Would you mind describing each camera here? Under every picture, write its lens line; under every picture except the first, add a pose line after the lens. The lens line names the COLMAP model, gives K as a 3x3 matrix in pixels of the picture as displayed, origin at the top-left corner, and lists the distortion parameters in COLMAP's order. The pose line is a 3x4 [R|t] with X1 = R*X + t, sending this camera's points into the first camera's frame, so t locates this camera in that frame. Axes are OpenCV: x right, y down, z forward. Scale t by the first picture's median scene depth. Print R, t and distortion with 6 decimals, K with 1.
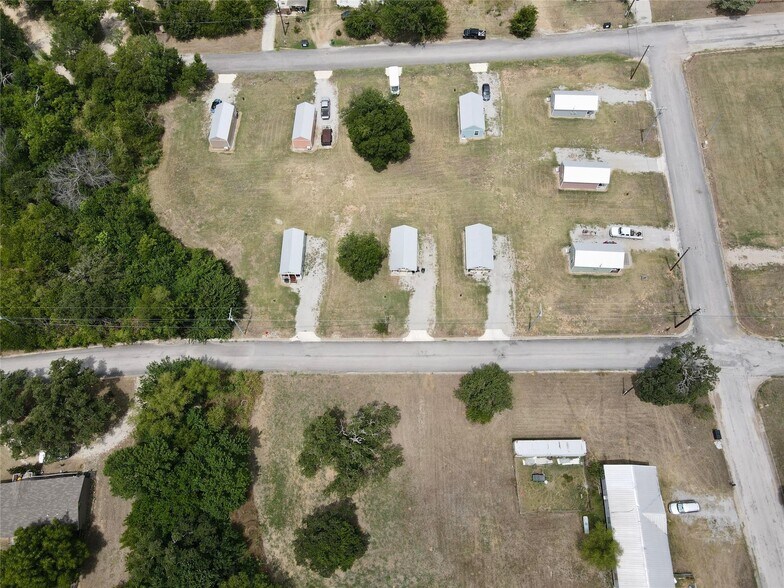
lens RADIAL K [[574.8, 0, 392.0], [0, 574.8, 294.0], [0, 0, 1]] dist [-0.004277, 0.008243]
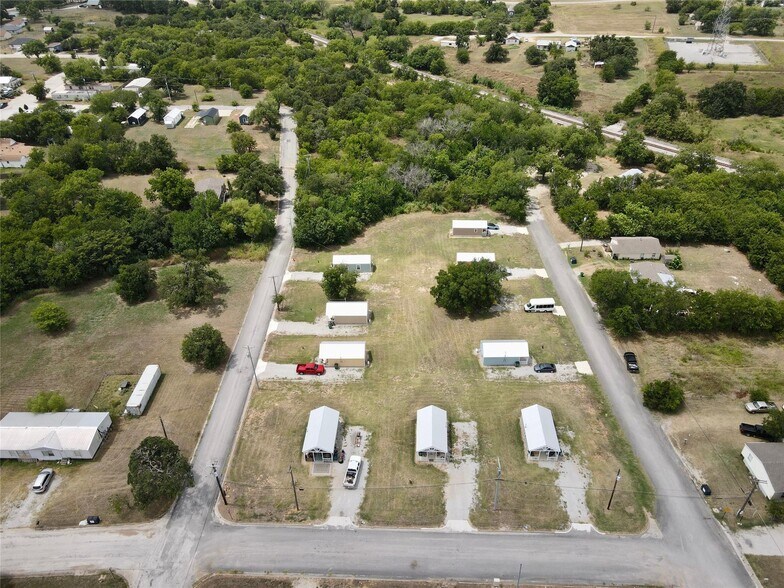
lens RADIAL K [[574.8, 0, 392.0], [0, 574.8, 294.0], [0, 0, 1]] dist [-0.004277, 0.008243]
pose [[0.004969, 0.595975, -0.802988, 0.914703], [-0.908302, 0.338576, 0.245670, -0.444674], [0.418285, 0.728135, 0.543008, 0.374144]]
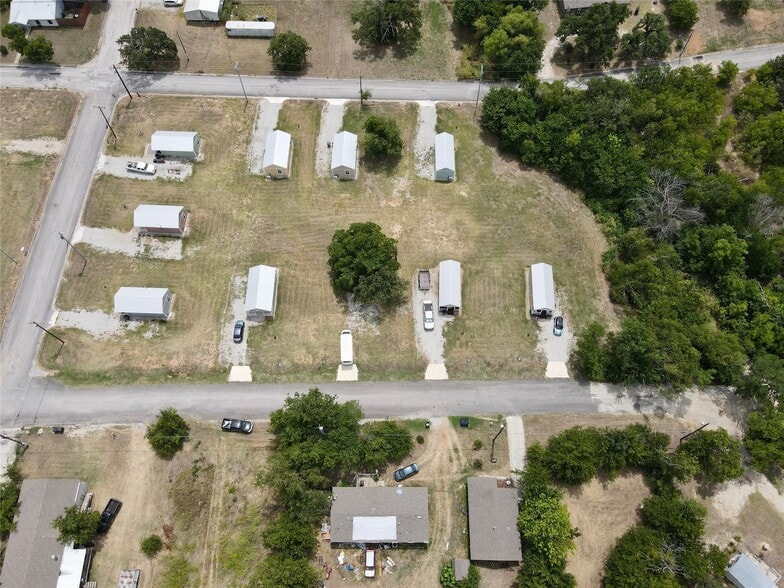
lens RADIAL K [[574.8, 0, 392.0], [0, 574.8, 294.0], [0, 0, 1]] dist [-0.004277, 0.008243]
pose [[-0.999739, 0.011073, 0.019975, -0.089067], [0.007452, -0.668568, 0.743614, -1.063954], [0.021589, 0.743569, 0.668311, 0.449300]]
